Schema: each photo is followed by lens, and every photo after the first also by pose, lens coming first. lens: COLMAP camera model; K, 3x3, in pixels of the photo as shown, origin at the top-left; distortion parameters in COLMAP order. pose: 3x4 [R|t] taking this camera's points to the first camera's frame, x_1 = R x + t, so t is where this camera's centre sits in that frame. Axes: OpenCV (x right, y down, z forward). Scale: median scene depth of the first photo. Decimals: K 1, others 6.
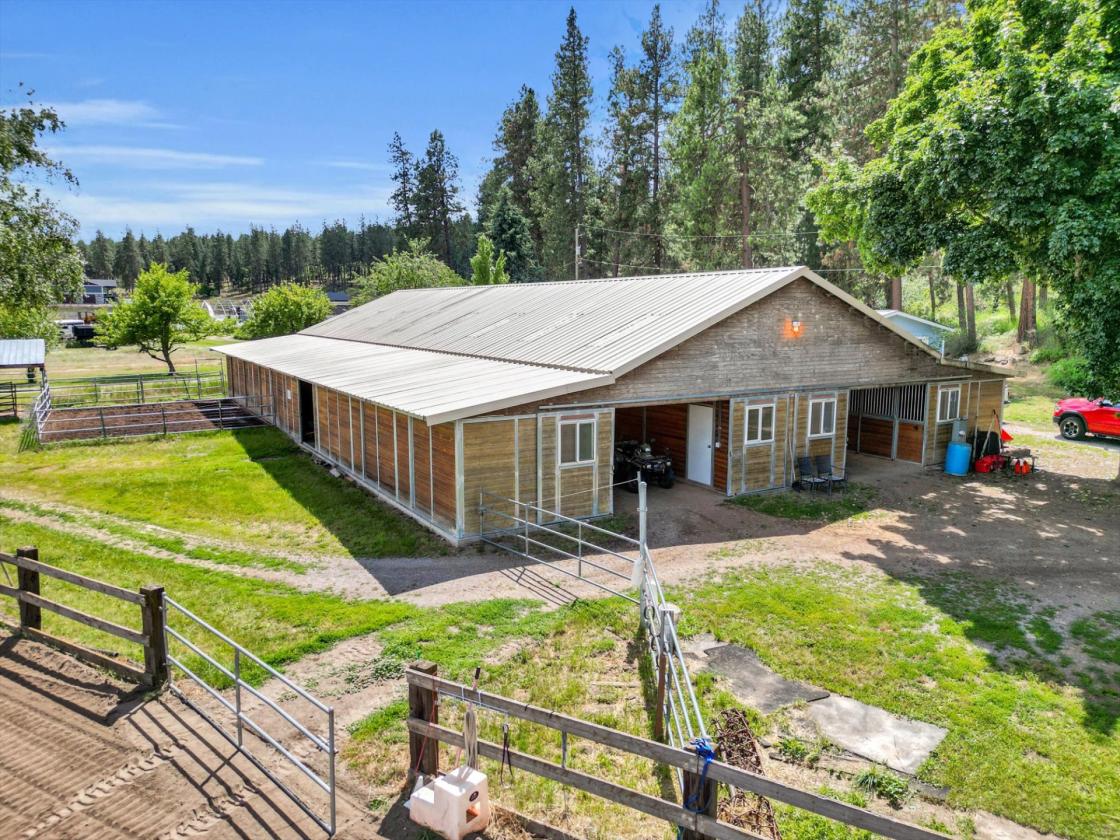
lens RADIAL K [[793.4, 0, 560.0], [0, 793.4, 420.0], [0, 0, 1]] dist [0.041595, -0.004090]
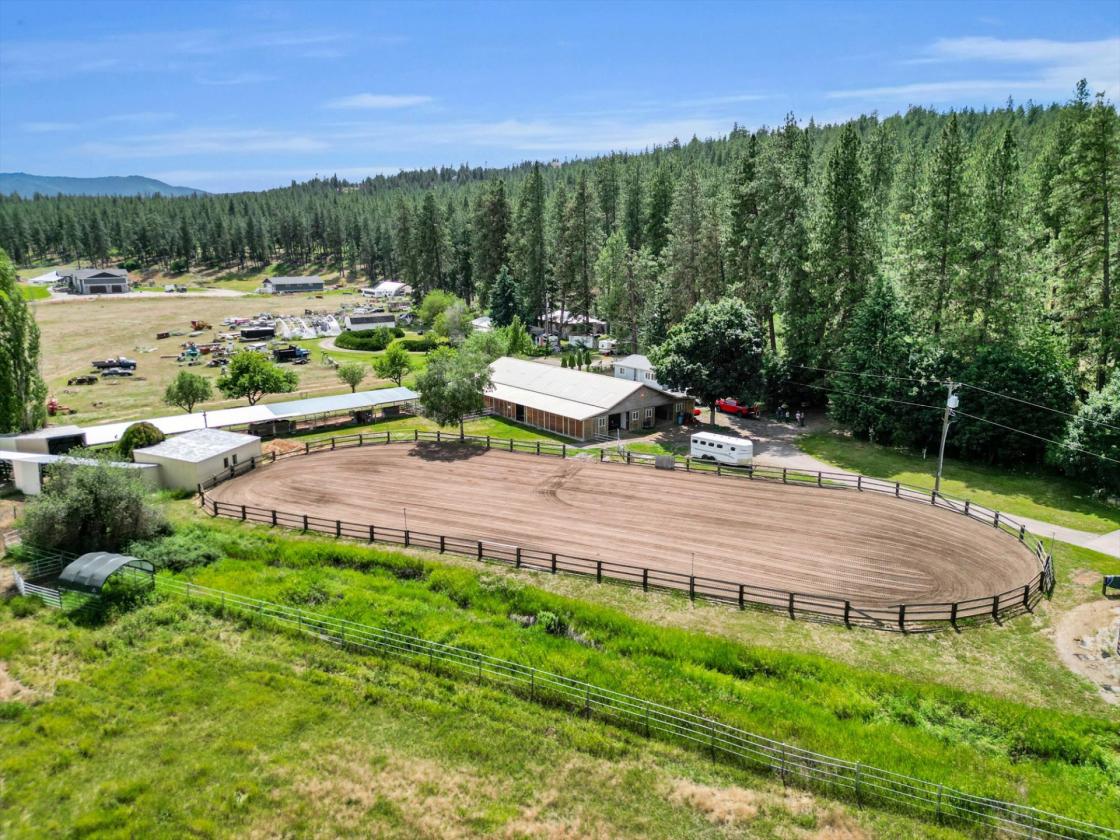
lens RADIAL K [[793.4, 0, 560.0], [0, 793.4, 420.0], [0, 0, 1]] dist [0.041595, -0.004090]
pose [[0.990844, -0.037748, 0.129627, -0.859973], [0.026776, 0.995990, 0.085368, -0.406319], [-0.132329, -0.081115, 0.987881, -3.839272]]
